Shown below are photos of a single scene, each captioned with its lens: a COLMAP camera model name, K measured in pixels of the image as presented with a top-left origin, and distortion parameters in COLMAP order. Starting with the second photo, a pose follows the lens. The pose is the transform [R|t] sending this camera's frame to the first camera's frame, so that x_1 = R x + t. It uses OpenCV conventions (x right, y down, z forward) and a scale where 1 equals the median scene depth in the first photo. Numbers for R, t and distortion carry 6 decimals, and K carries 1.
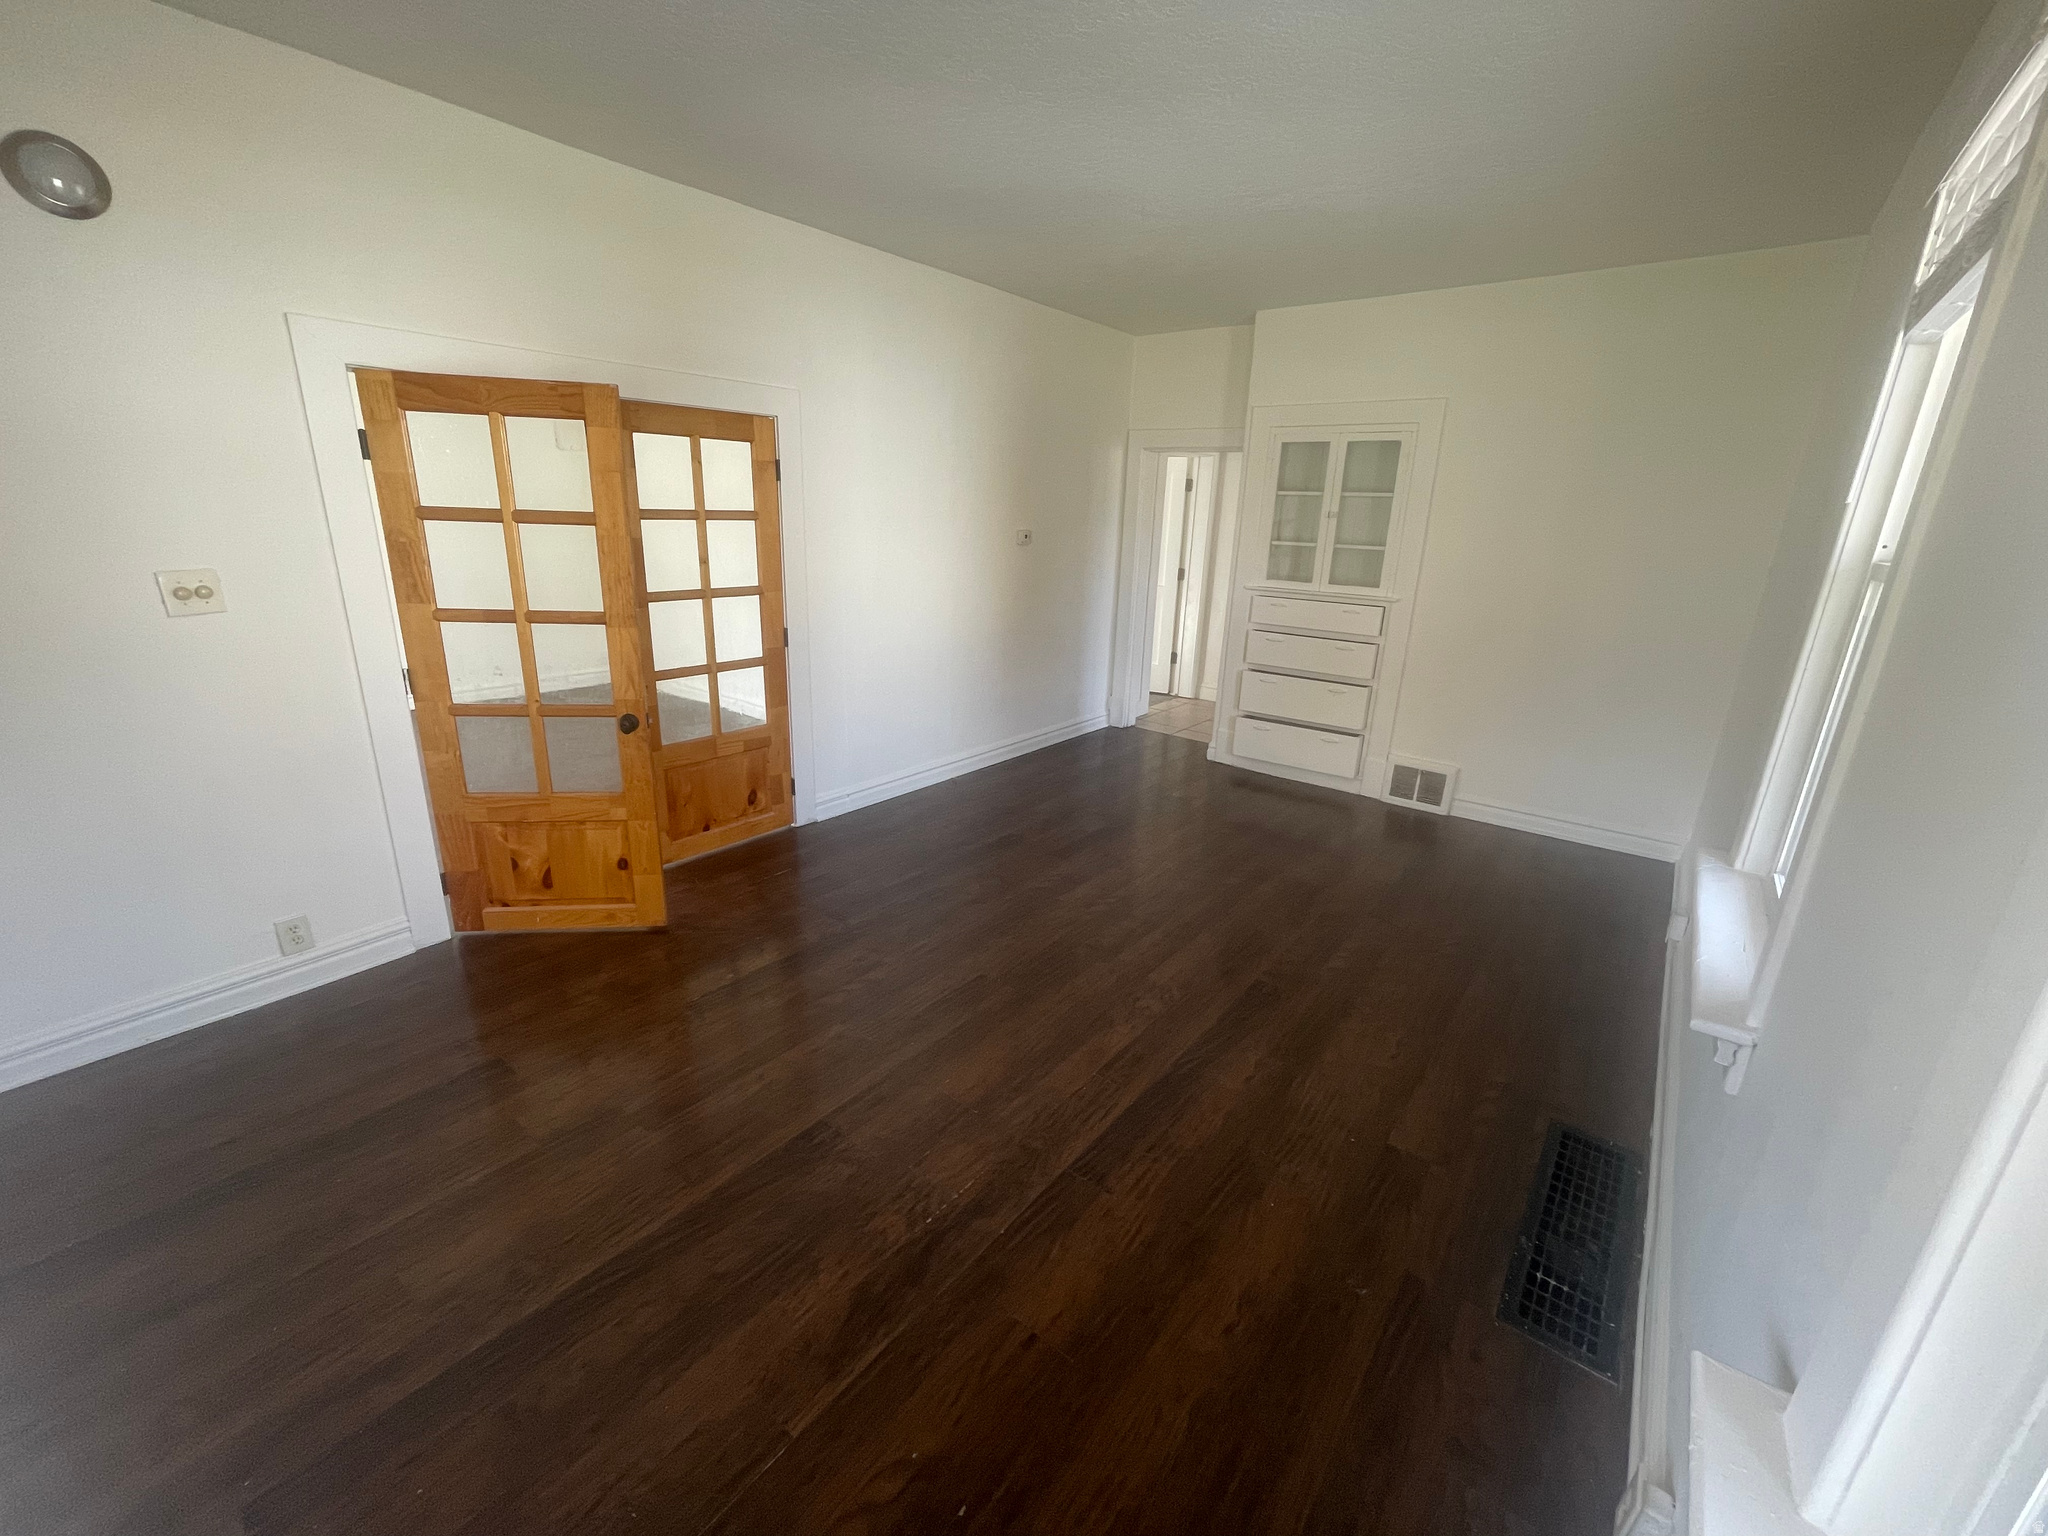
lens RADIAL K [[837.6, 0, 1025.8], [0, 837.6, 757.3], [0, 0, 1]] dist [0.007040, -0.002417]
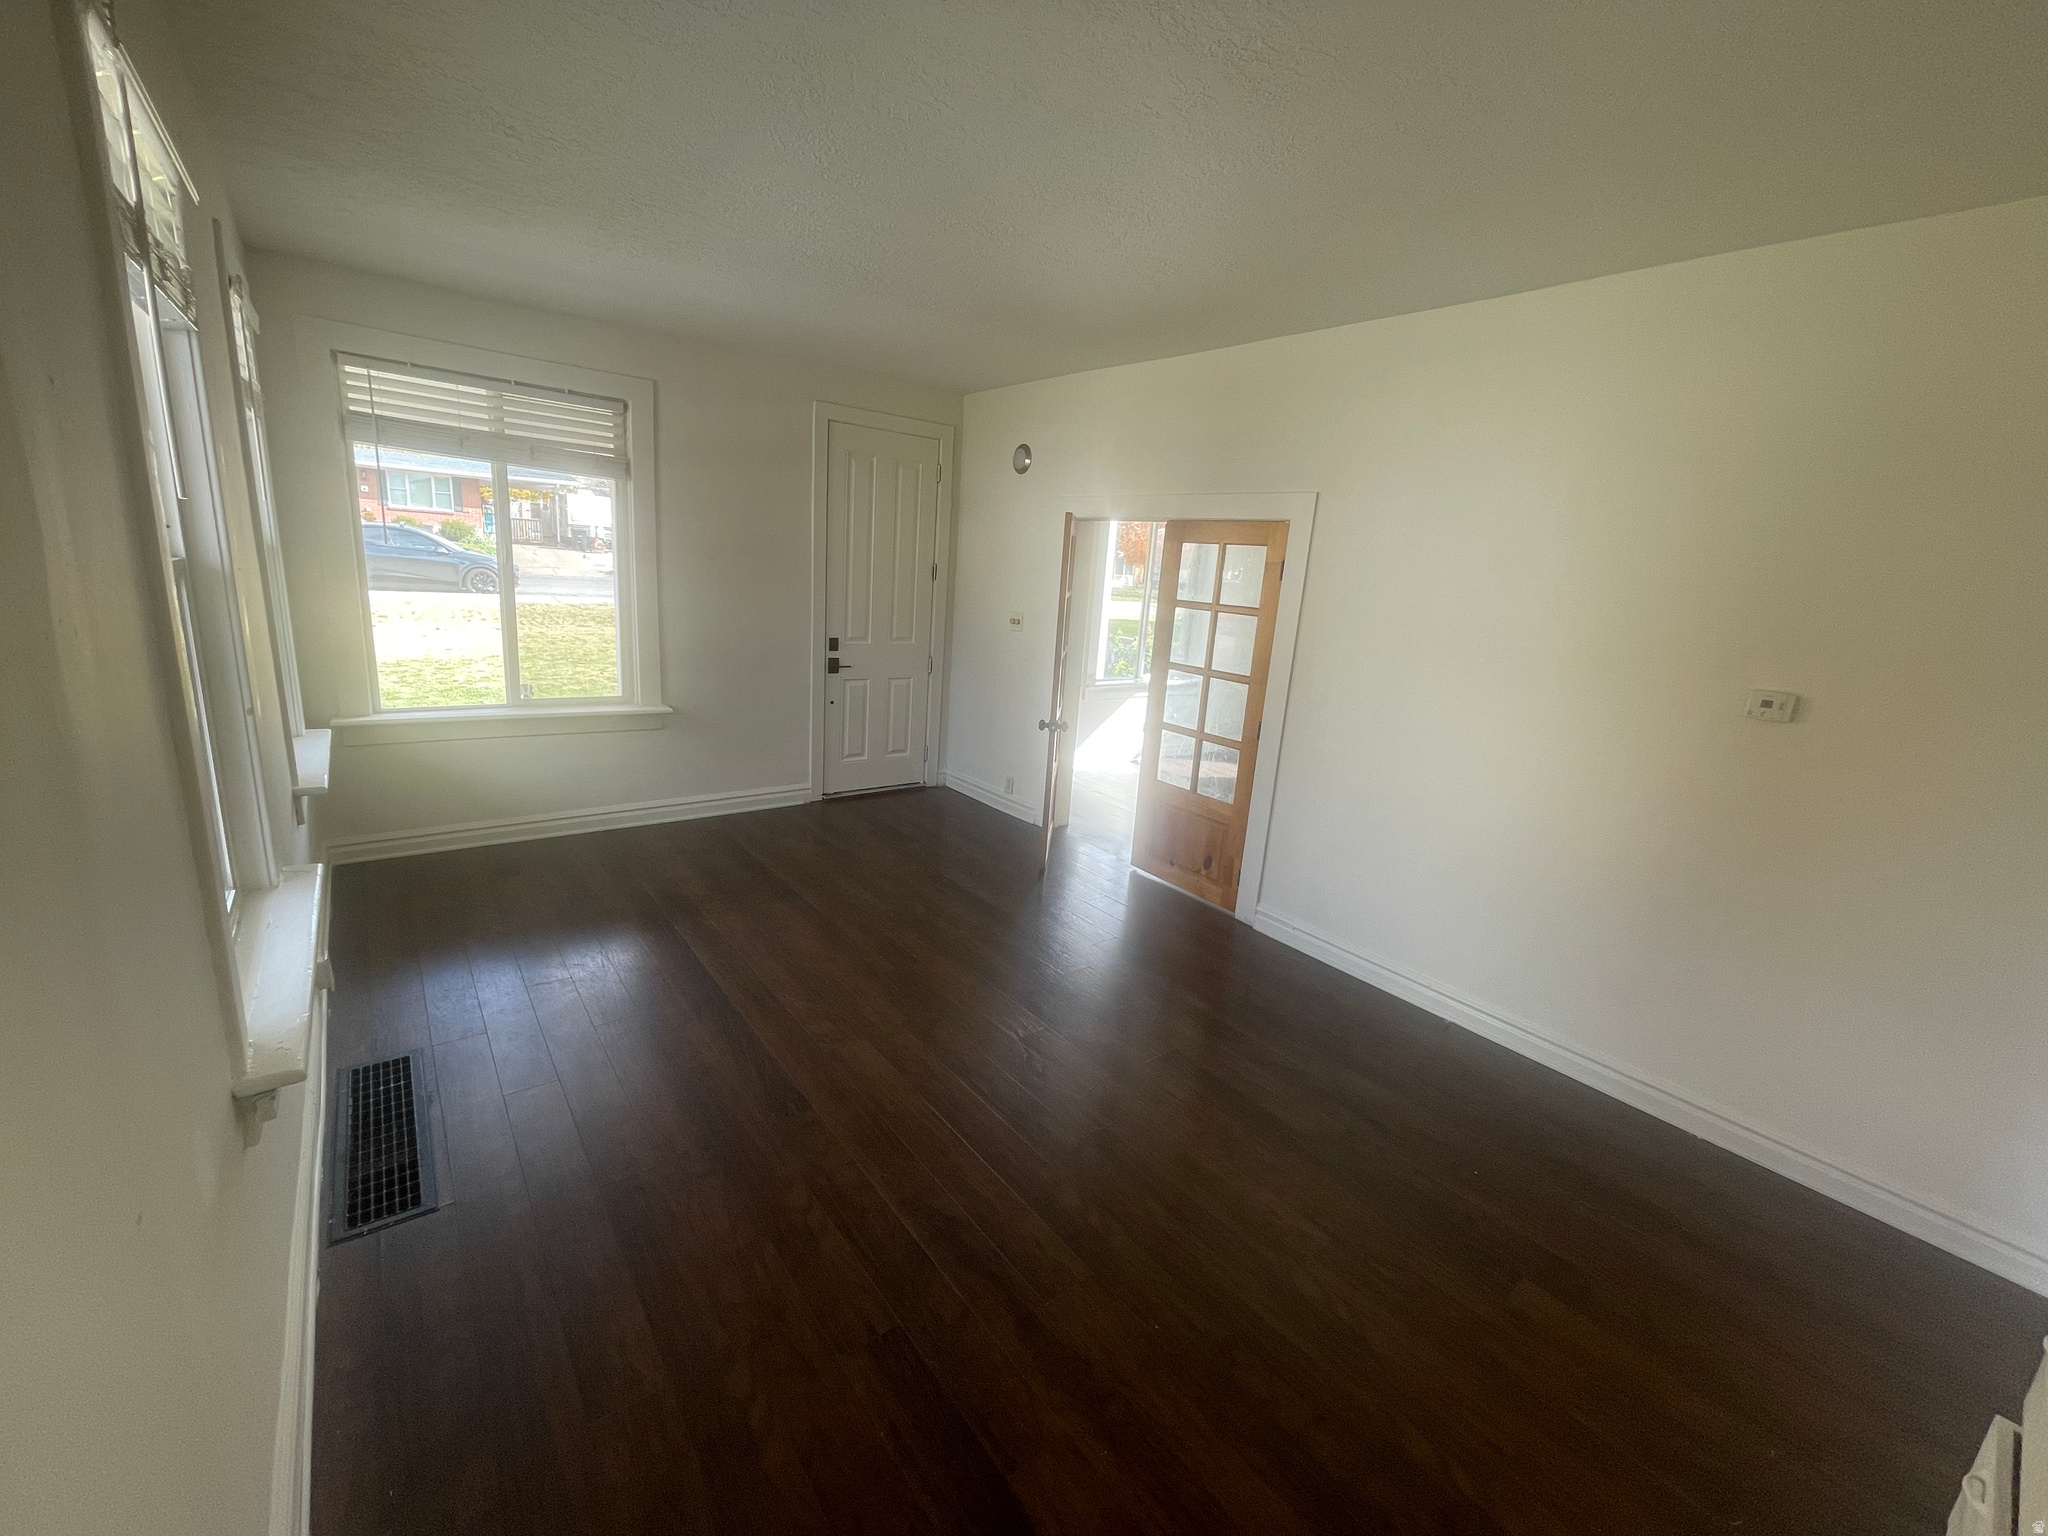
lens RADIAL K [[837.6, 0, 1025.8], [0, 837.6, 757.3], [0, 0, 1]] dist [0.007040, -0.002417]
pose [[-0.249819, 0.164889, -0.954150, 0.618143], [-0.358759, 0.899502, 0.249377, -0.216250], [0.899379, 0.404609, -0.165557, 0.756439]]
